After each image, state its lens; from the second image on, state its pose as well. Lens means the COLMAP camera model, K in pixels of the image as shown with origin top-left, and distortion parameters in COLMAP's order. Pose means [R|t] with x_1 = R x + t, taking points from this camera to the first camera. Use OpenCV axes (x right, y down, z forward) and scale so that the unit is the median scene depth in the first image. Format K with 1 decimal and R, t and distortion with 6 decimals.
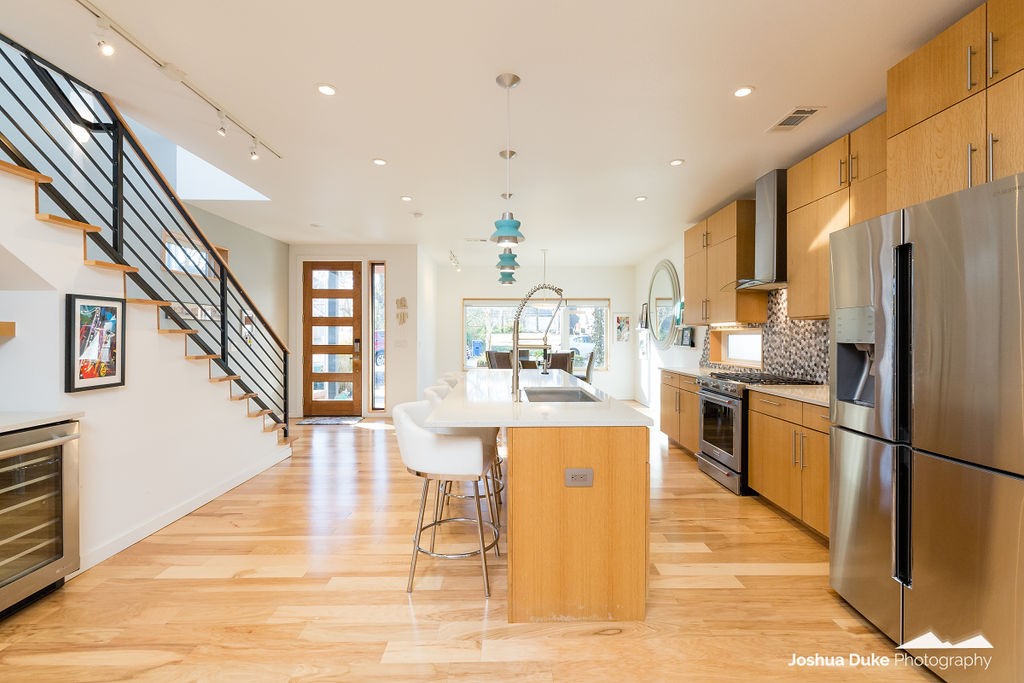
lens RADIAL K [[409.0, 0, 504.1], [0, 409.0, 335.4], [0, 0, 1]] dist [-0.000552, -0.000030]
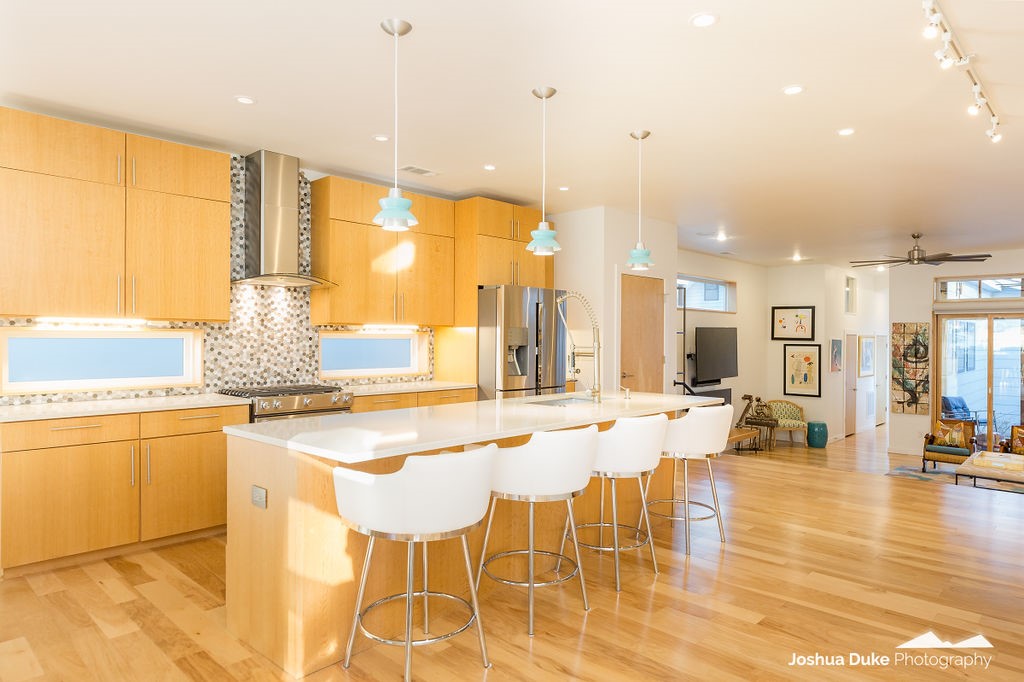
lens RADIAL K [[639.5, 0, 512.0], [0, 639.5, 341.0], [0, 0, 1]] dist [0.000792, 0.000572]
pose [[-0.717200, -0.008553, 0.696815, -0.651328], [-0.008078, 0.999960, 0.003960, -0.007663], [-0.696820, -0.002789, -0.717240, 1.636519]]
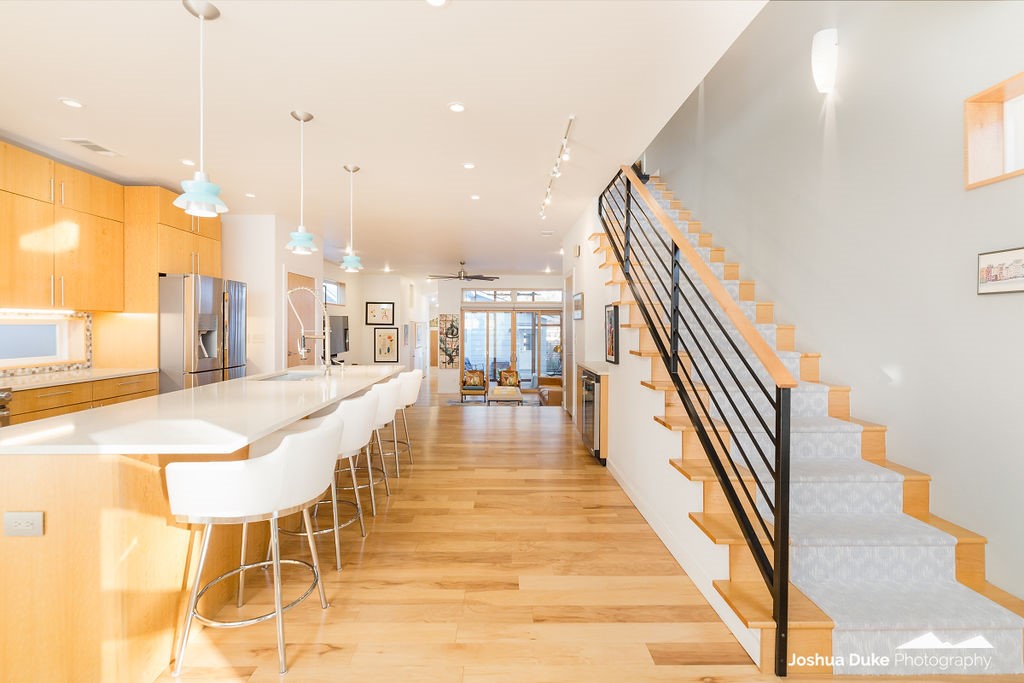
lens RADIAL K [[453.8, 0, 510.2], [0, 453.8, 329.0], [0, 0, 1]] dist [-0.001298, -0.000303]
pose [[-0.999916, -0.004762, -0.012030, -0.367326], [-0.004838, 0.999968, 0.006304, -0.006244], [0.011999, 0.006362, -0.999908, 1.729849]]
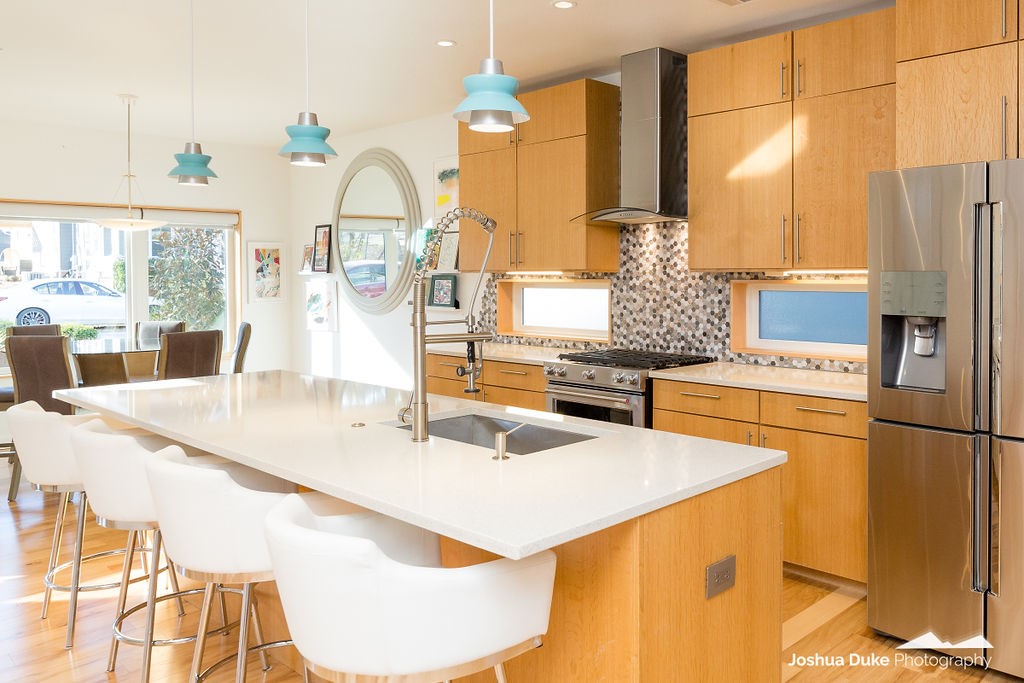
lens RADIAL K [[789.4, 0, 515.3], [0, 789.4, 283.8], [0, 0, 1]] dist [-0.000195, 0.003664]
pose [[0.724462, -0.017952, 0.689081, -0.400443], [0.008884, 0.999821, 0.016708, -0.039341], [-0.689258, -0.005983, 0.724492, 0.212499]]
